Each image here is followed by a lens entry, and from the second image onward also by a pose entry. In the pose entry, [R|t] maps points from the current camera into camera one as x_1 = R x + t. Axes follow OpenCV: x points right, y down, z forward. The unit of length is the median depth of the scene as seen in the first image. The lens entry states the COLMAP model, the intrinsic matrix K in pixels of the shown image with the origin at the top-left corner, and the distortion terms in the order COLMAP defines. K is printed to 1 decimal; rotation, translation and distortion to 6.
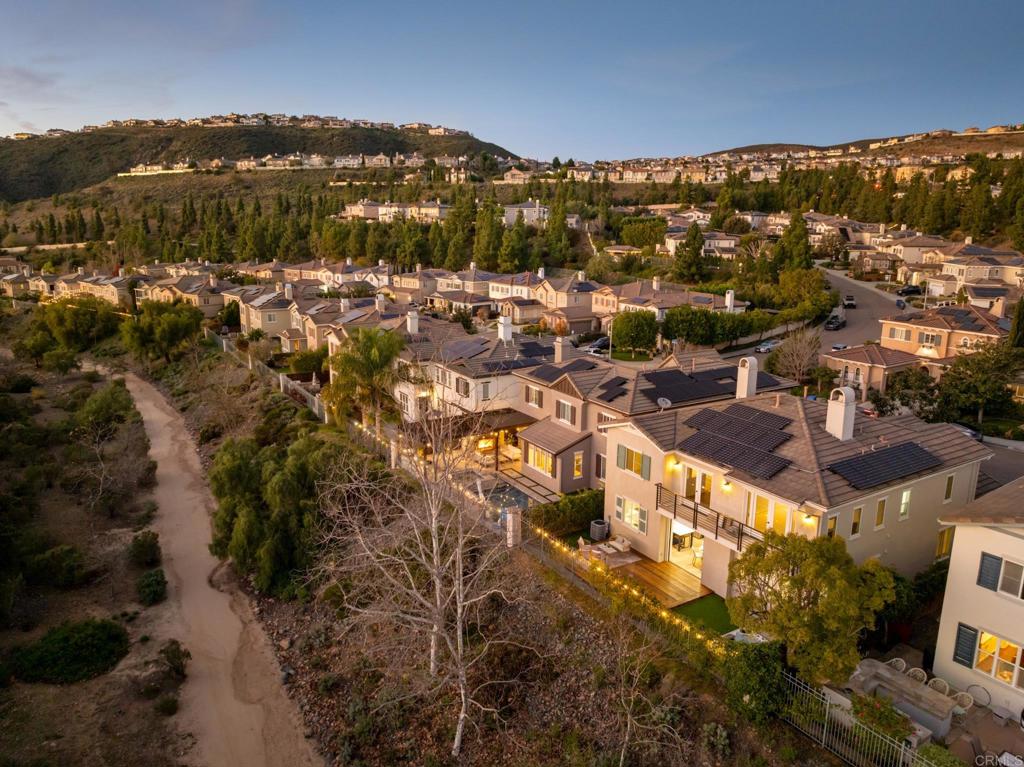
lens RADIAL K [[724.1, 0, 508.3], [0, 724.1, 379.5], [0, 0, 1]] dist [-0.038190, 0.011127]
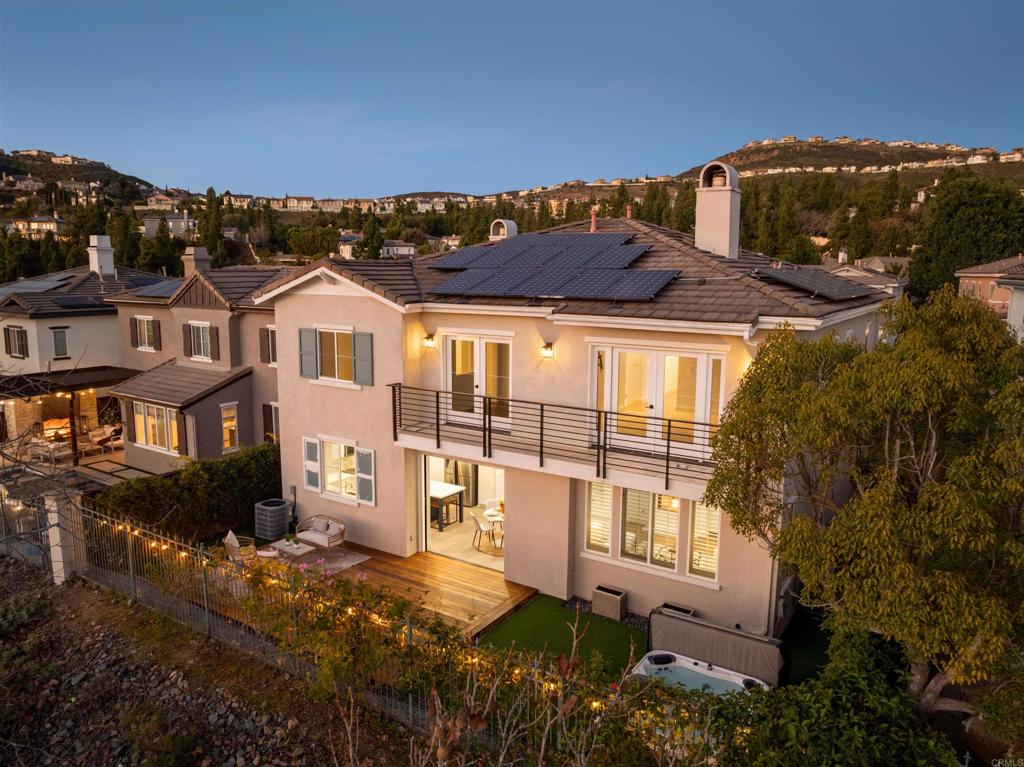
lens RADIAL K [[724.1, 0, 508.3], [0, 724.1, 379.5], [0, 0, 1]] dist [-0.038190, 0.011127]
pose [[0.903305, -0.063012, 0.424345, 0.056360], [0.093168, 0.994360, -0.050672, 0.126282], [-0.418759, 0.085308, 0.904082, 0.402146]]
